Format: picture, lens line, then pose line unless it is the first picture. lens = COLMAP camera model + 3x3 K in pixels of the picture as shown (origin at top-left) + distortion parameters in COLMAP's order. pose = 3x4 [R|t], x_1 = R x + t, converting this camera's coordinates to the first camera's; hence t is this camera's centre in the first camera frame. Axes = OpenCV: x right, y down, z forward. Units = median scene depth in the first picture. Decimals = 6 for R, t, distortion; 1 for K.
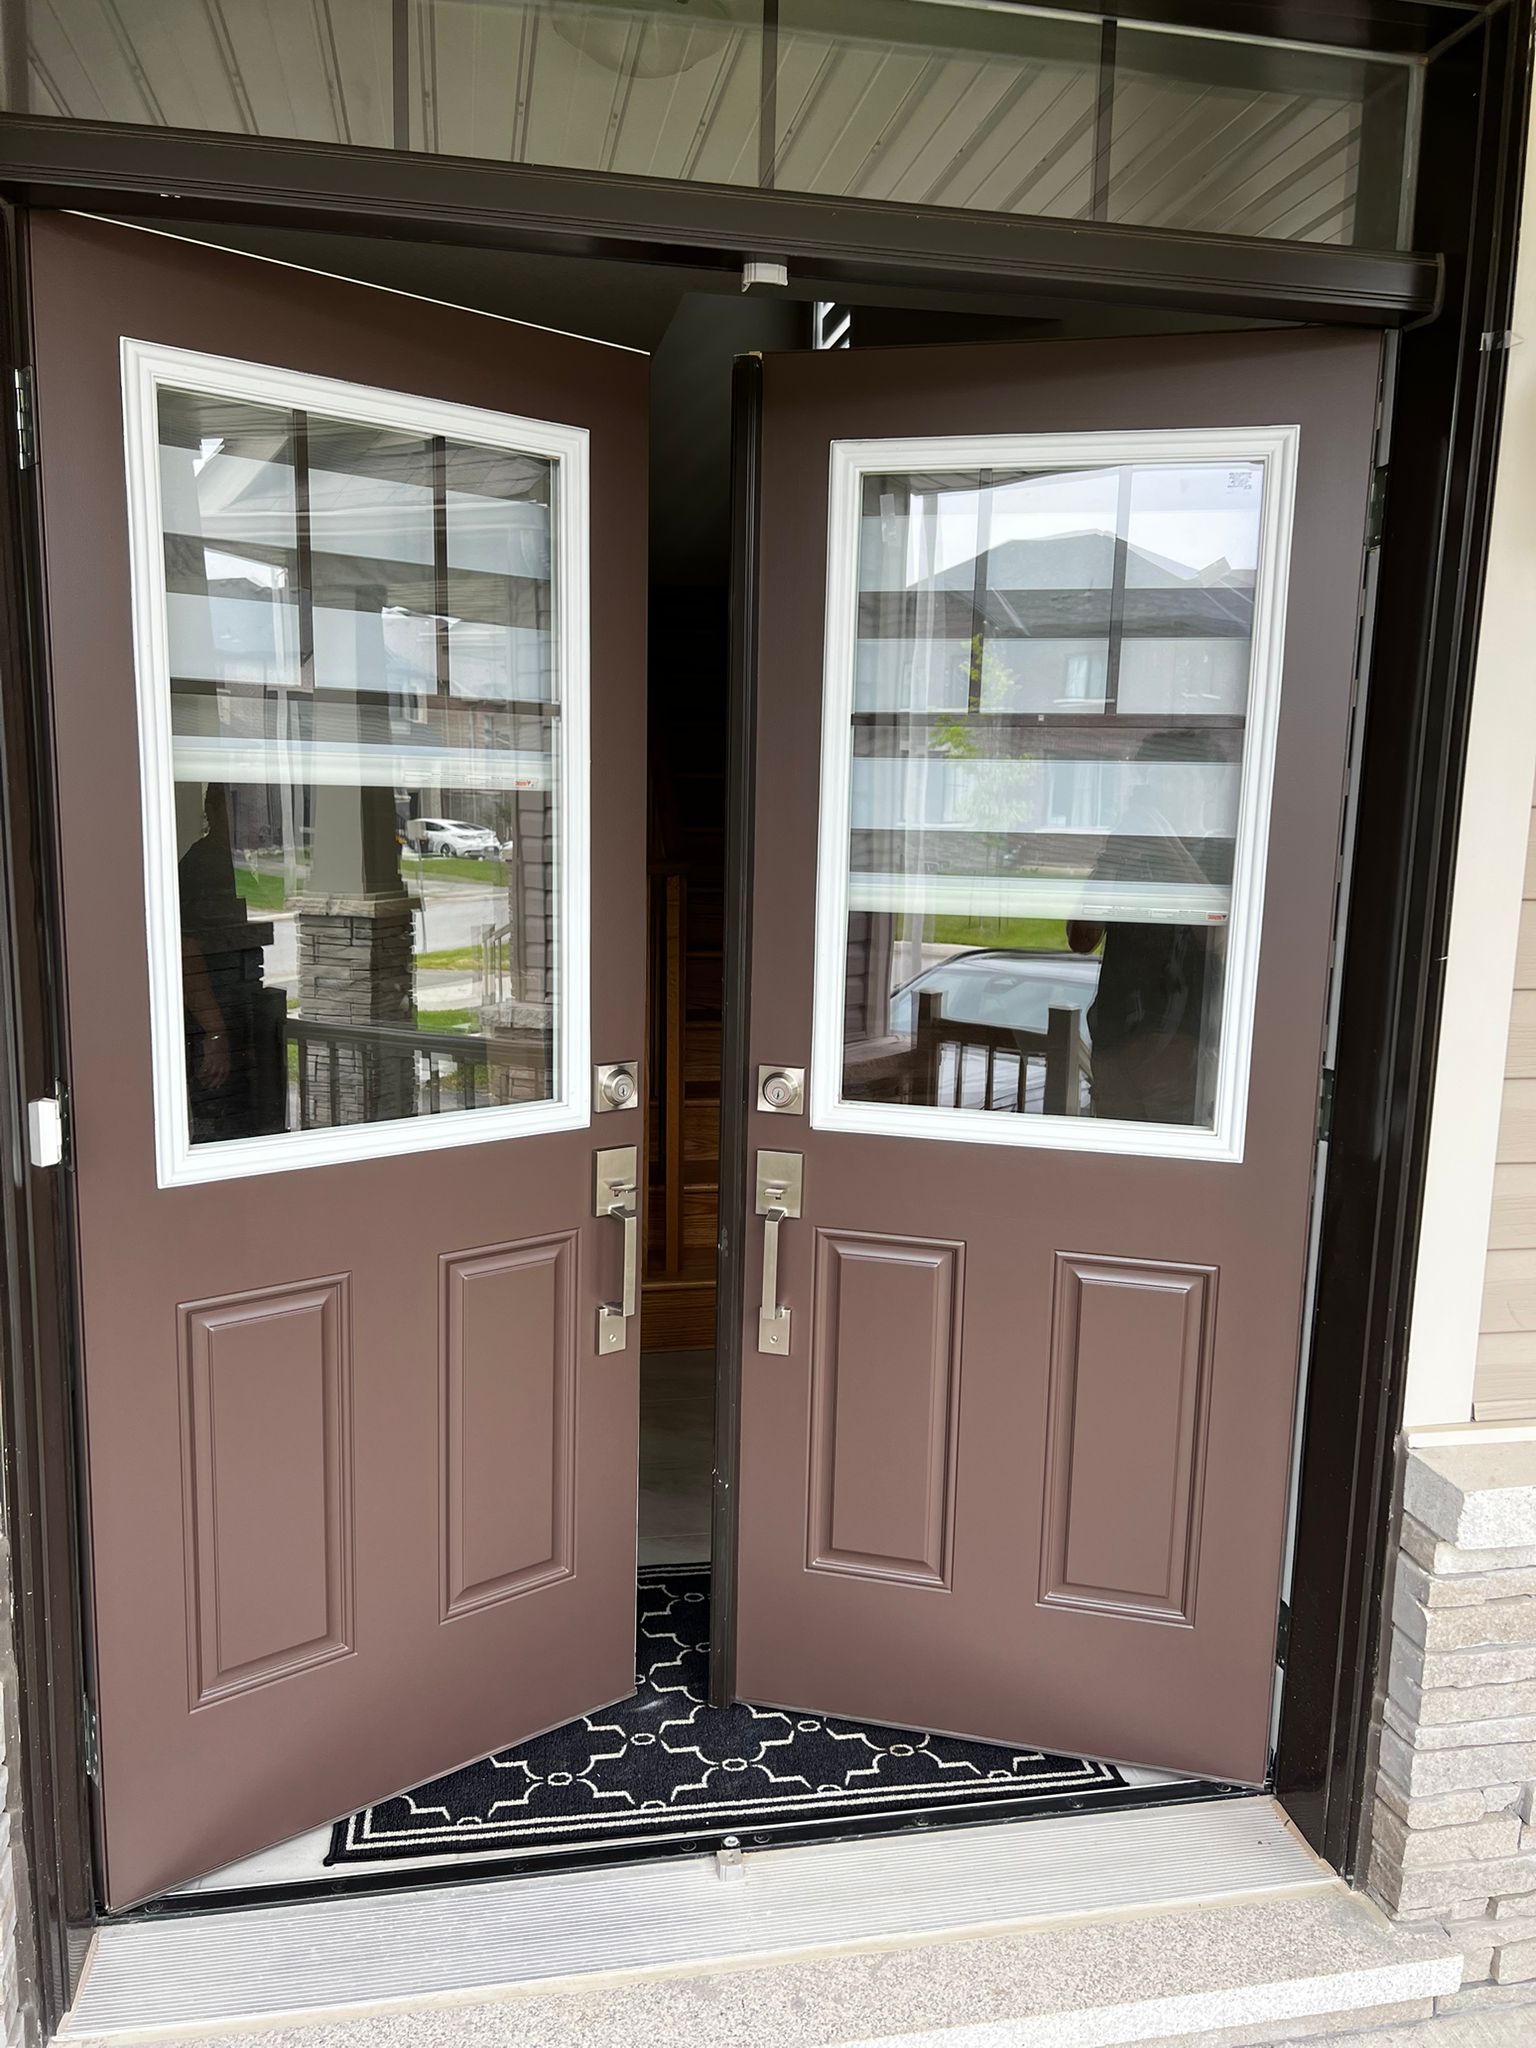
lens RADIAL K [[1547.6, 0, 783.3], [0, 1547.6, 1028.5], [0, 0, 1]] dist [0.047579, -0.051529]
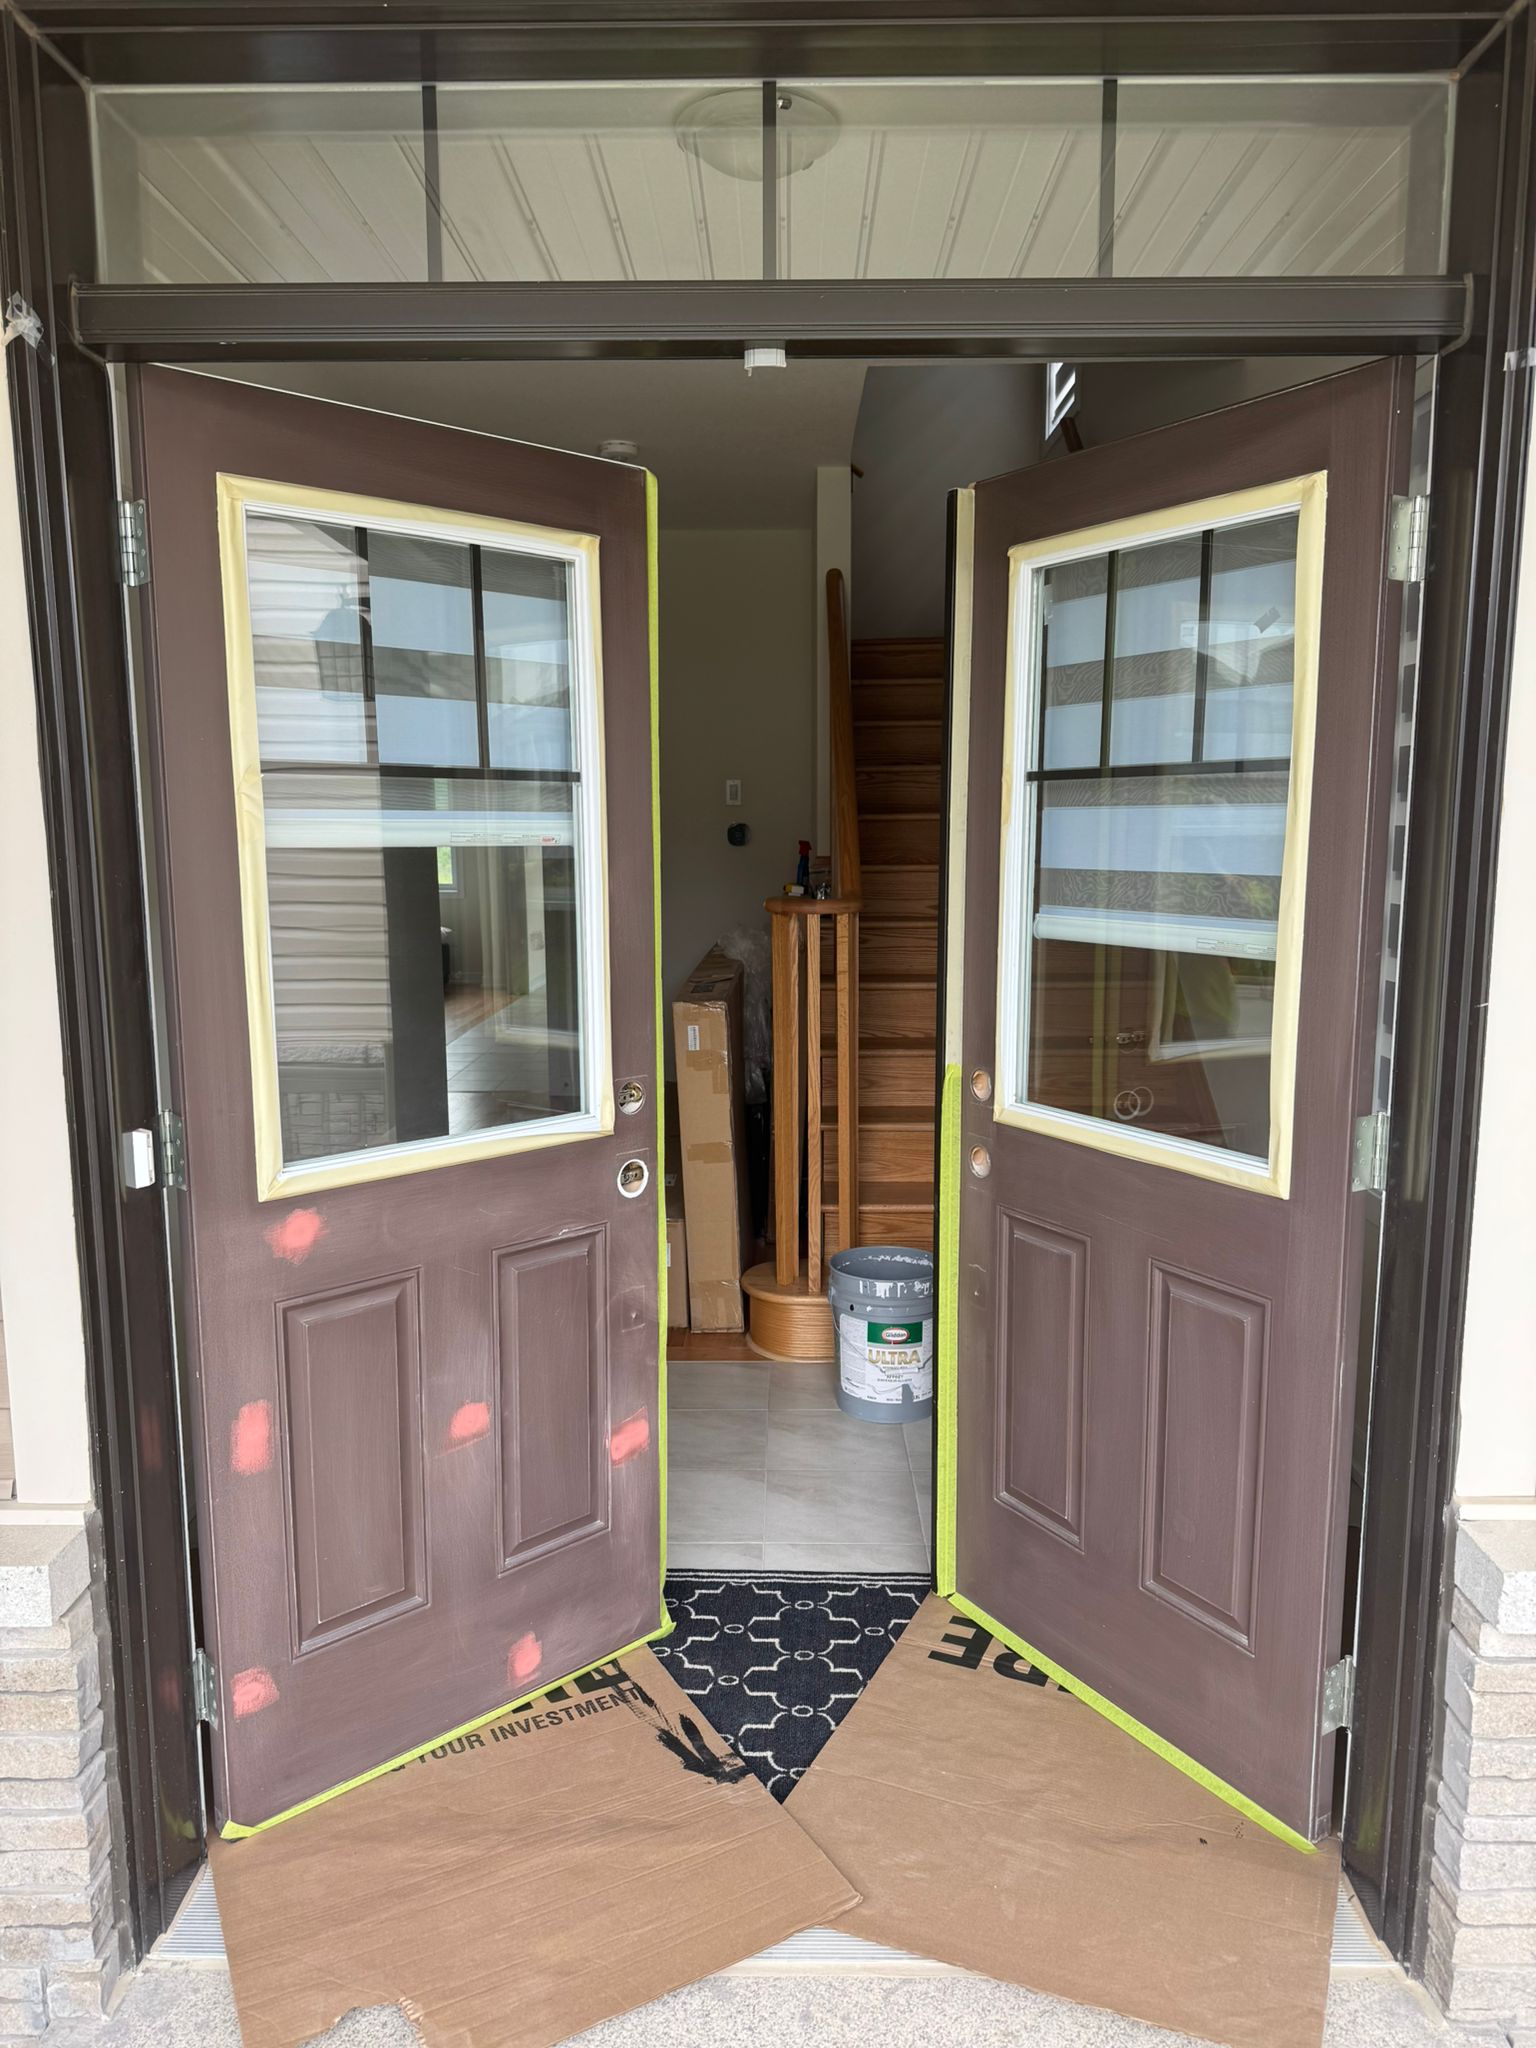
lens RADIAL K [[1457.7, 0, 769.8], [0, 1457.7, 1020.7], [0, 0, 1]] dist [0.001851, -0.000350]
pose [[0.977942, 0.003011, -0.208854, 0.177514], [-0.006843, 0.999821, -0.017628, -0.016407], [0.208764, 0.018668, 0.977788, 0.039463]]
